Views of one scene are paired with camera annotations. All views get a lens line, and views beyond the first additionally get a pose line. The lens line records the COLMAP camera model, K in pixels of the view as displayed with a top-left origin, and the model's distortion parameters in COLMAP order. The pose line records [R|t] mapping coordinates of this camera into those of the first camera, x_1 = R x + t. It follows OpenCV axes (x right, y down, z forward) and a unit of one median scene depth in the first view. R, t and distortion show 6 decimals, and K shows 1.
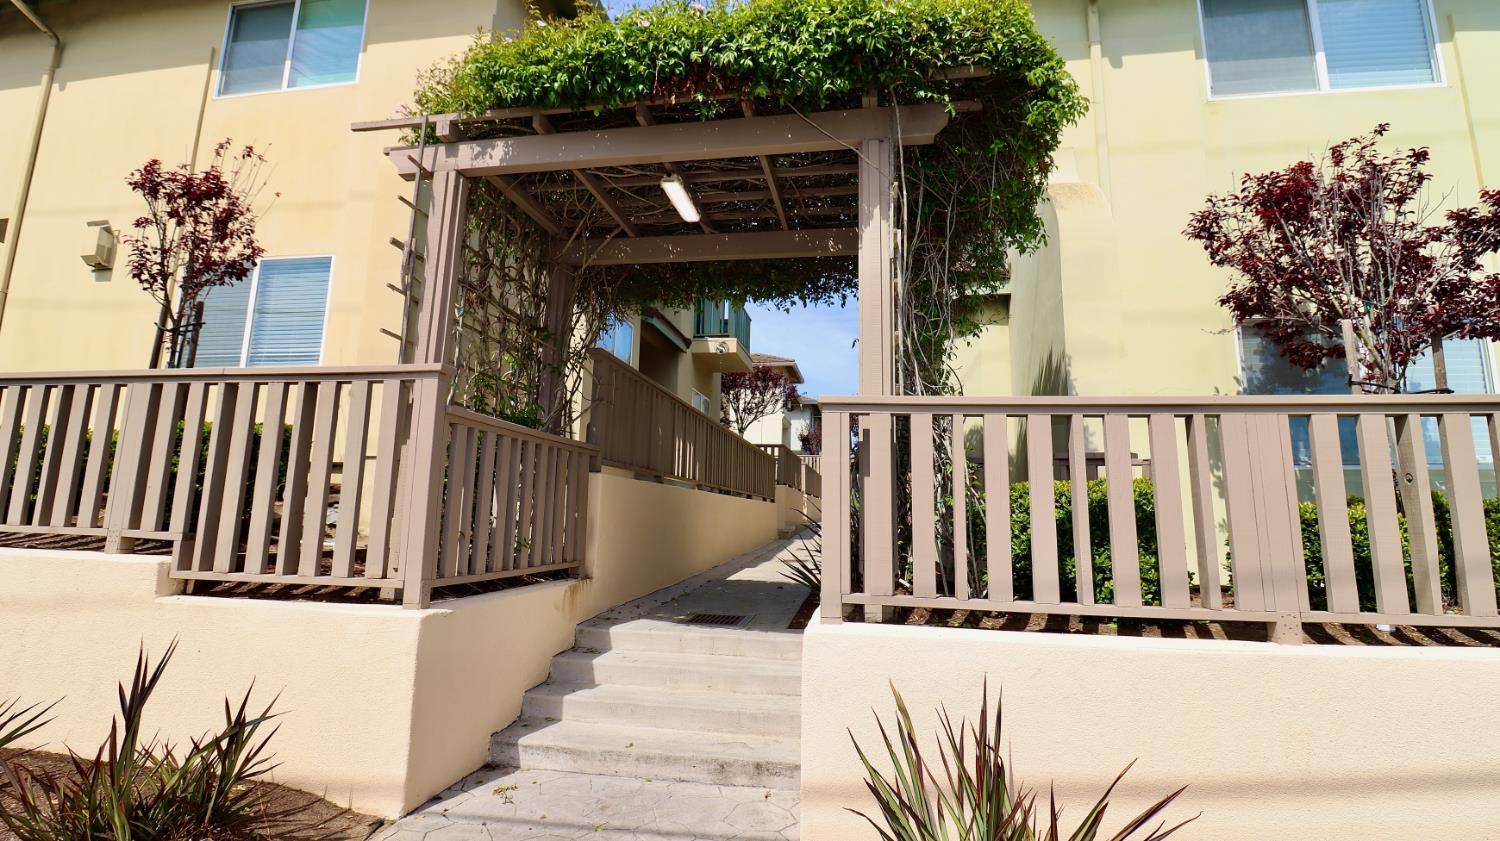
lens RADIAL K [[694.7, 0, 756.7], [0, 694.7, 401.2], [0, 0, 1]] dist [0.002106, -0.015388]
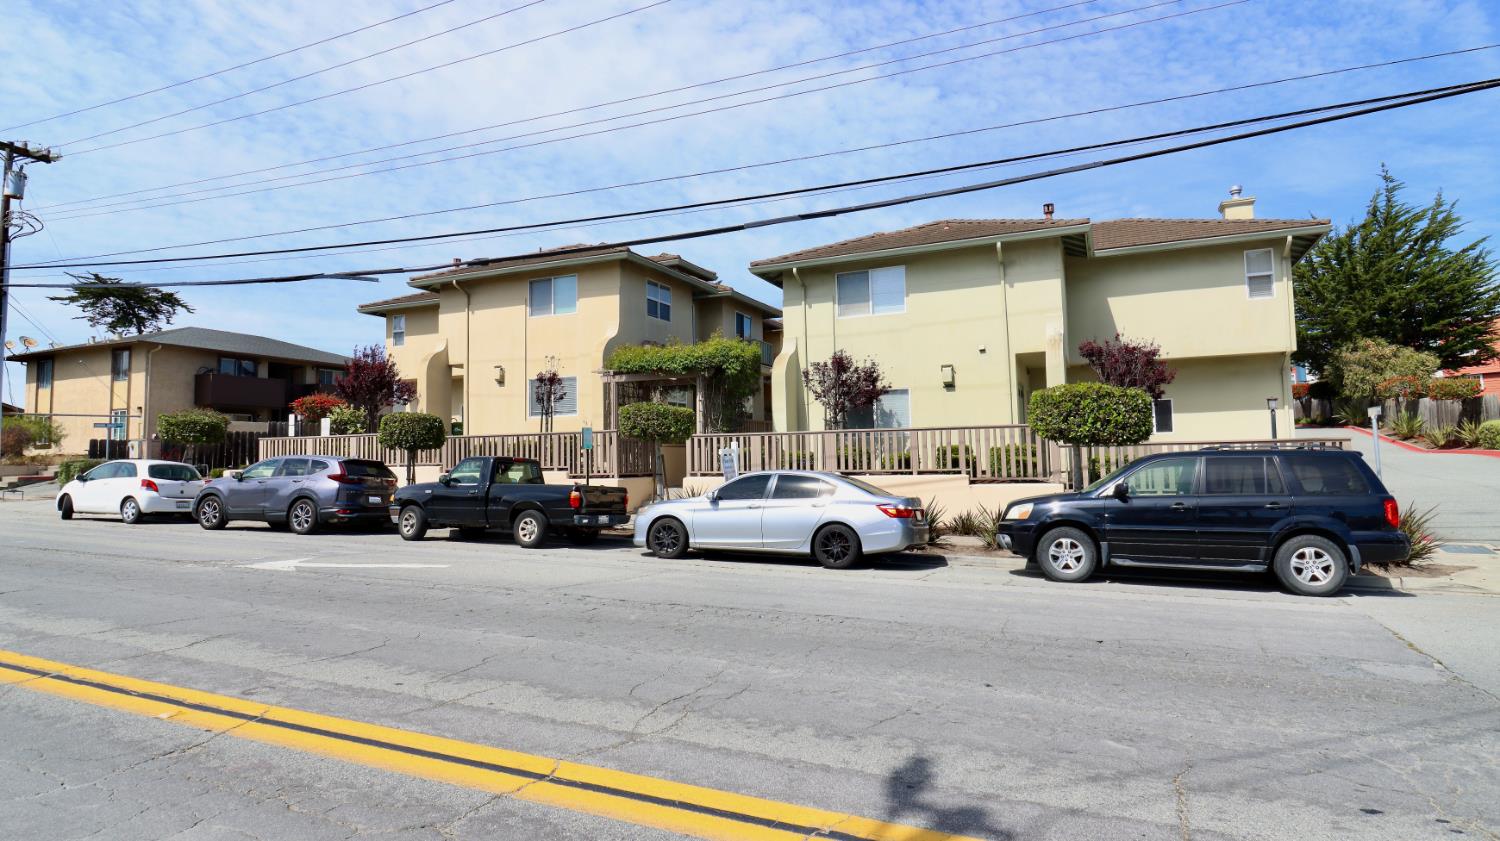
lens RADIAL K [[842.6, 0, 750.0], [0, 842.6, 420.5], [0, 0, 1]] dist [0.000582, 0.000016]
pose [[0.965614, -0.045687, -0.255932, 1.853915], [0.074807, 0.991631, 0.105222, -0.634330], [0.248983, -0.120749, 0.960951, -4.188878]]
